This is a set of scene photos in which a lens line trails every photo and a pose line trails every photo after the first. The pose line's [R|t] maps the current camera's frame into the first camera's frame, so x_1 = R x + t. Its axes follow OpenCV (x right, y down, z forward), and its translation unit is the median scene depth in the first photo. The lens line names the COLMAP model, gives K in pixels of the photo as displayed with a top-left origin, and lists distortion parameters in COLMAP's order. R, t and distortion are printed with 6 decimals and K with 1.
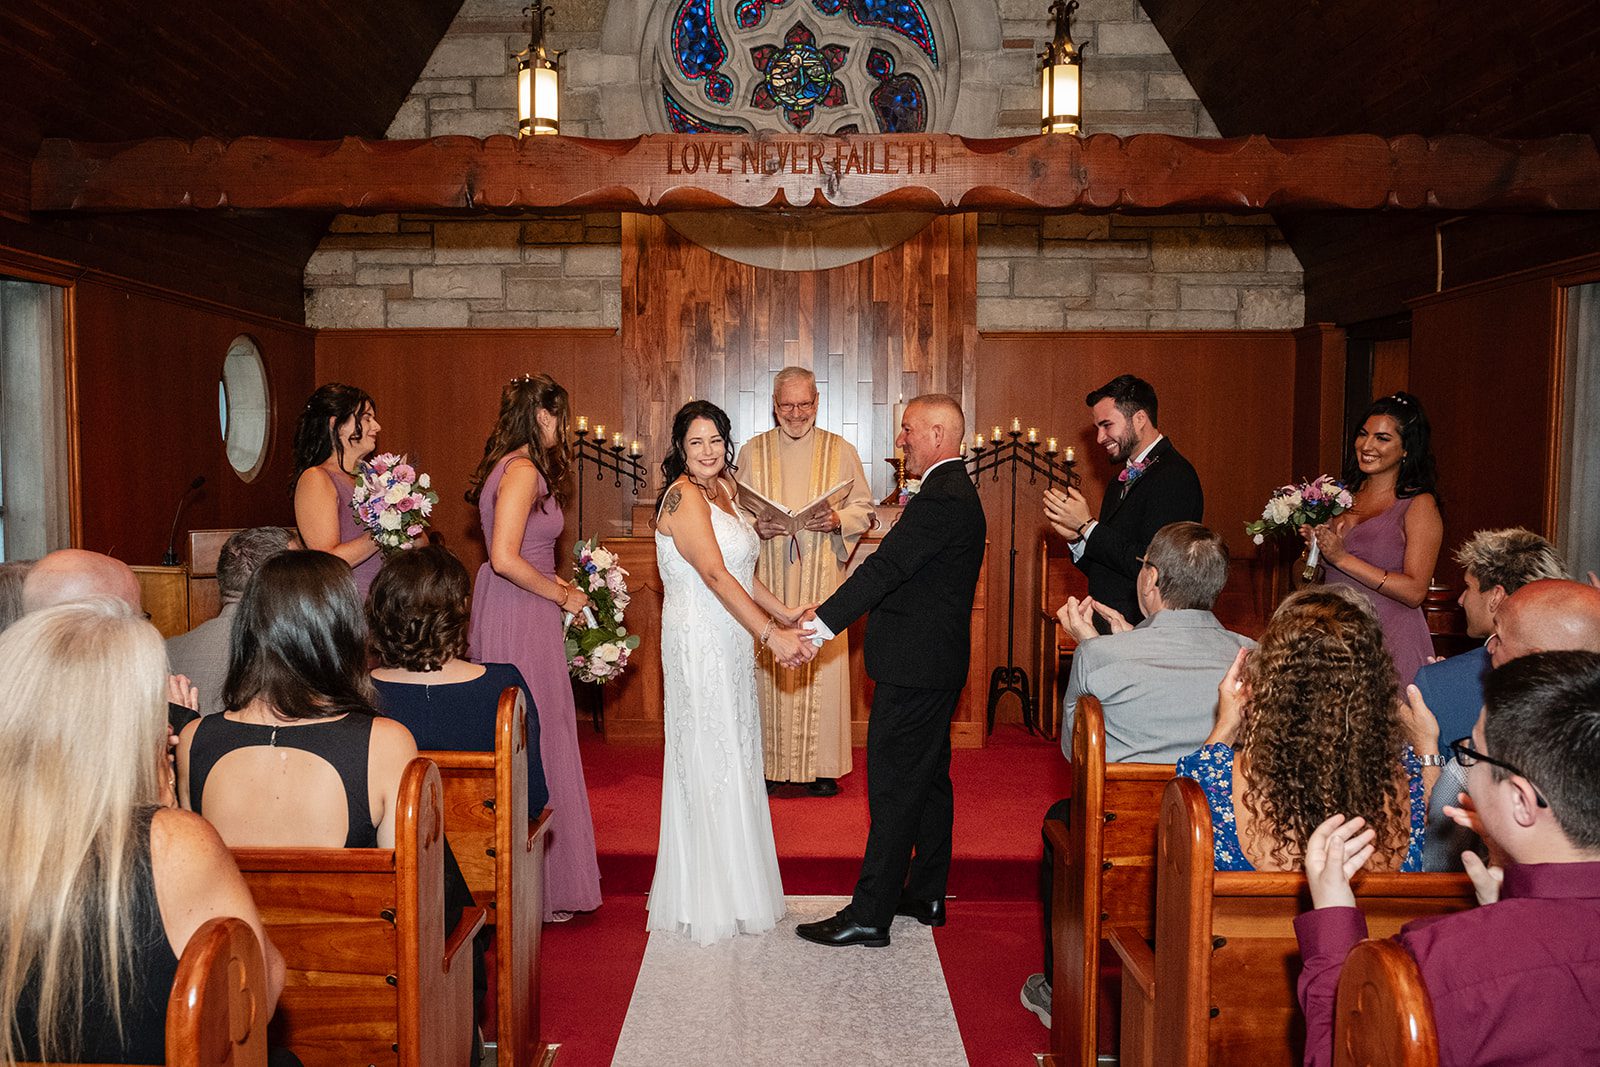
lens RADIAL K [[1724.3, 0, 694.6], [0, 1724.3, 593.8], [0, 0, 1]] dist [-0.030884, 0.009905]
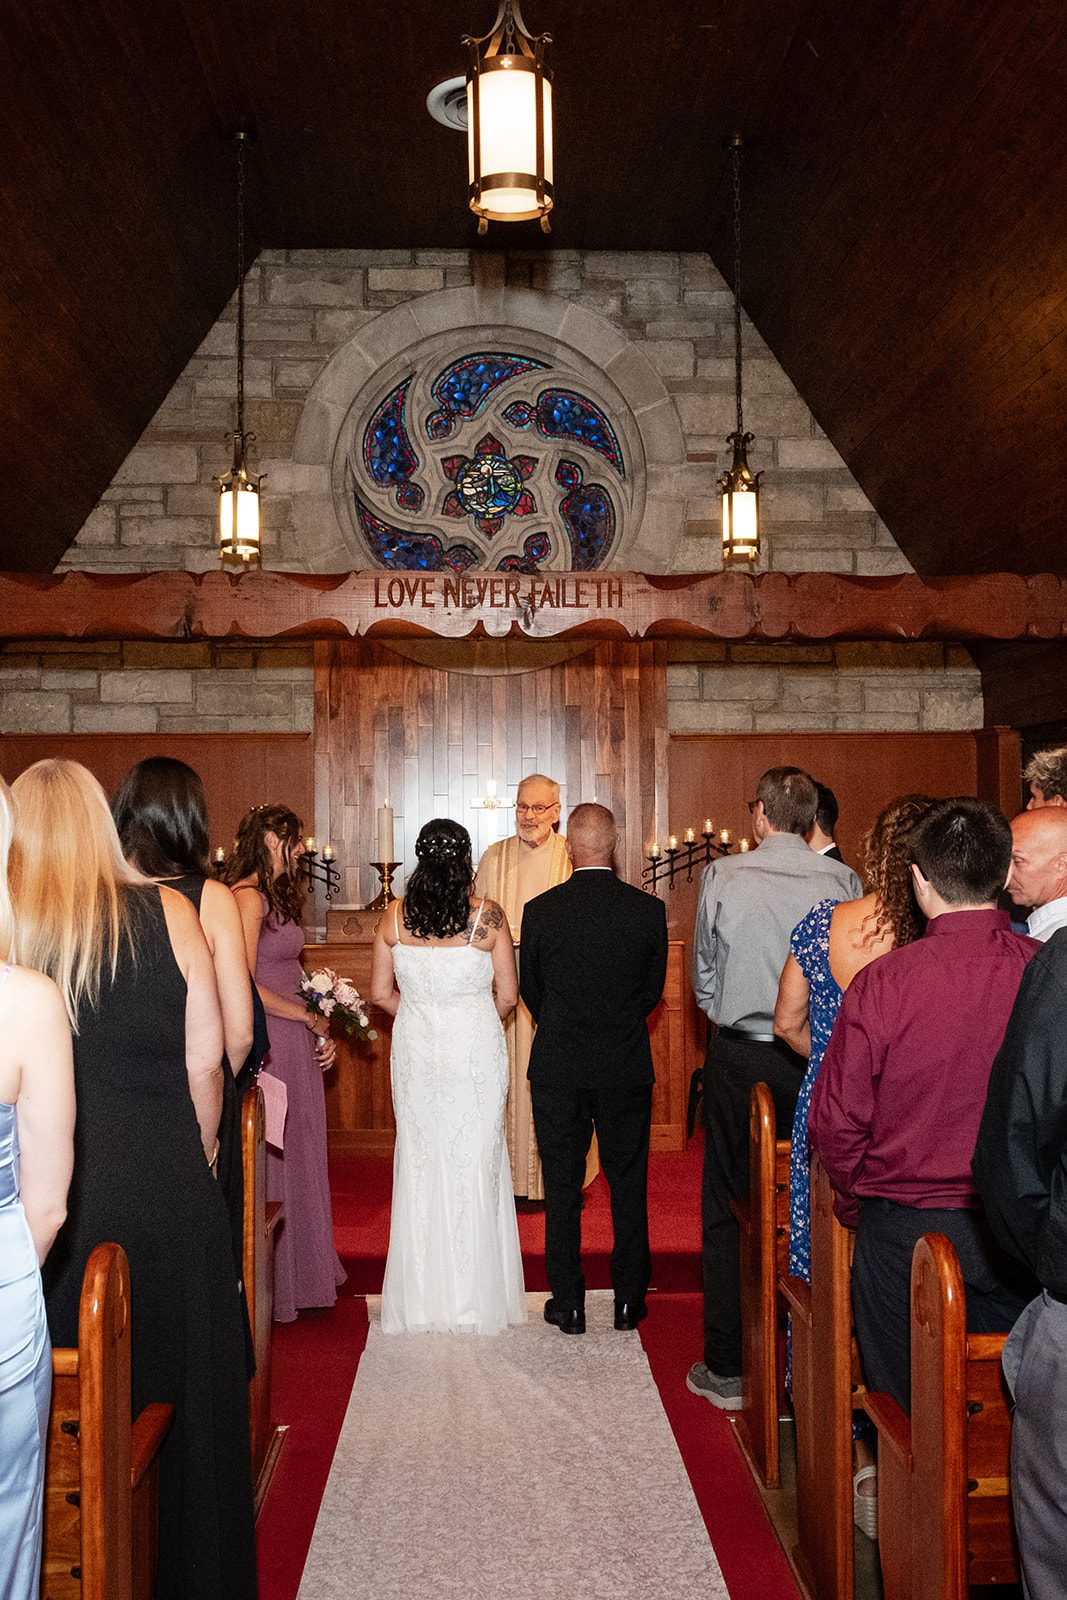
lens RADIAL K [[1949.7, 0, 571.4], [0, 1949.7, 767.1], [0, 0, 1]] dist [-0.015518, -0.013420]
pose [[0.994353, -0.005311, 0.105987, -0.016330], [0.017824, 0.992916, -0.117471, 0.000333], [-0.104612, 0.118697, 0.987404, -0.142446]]
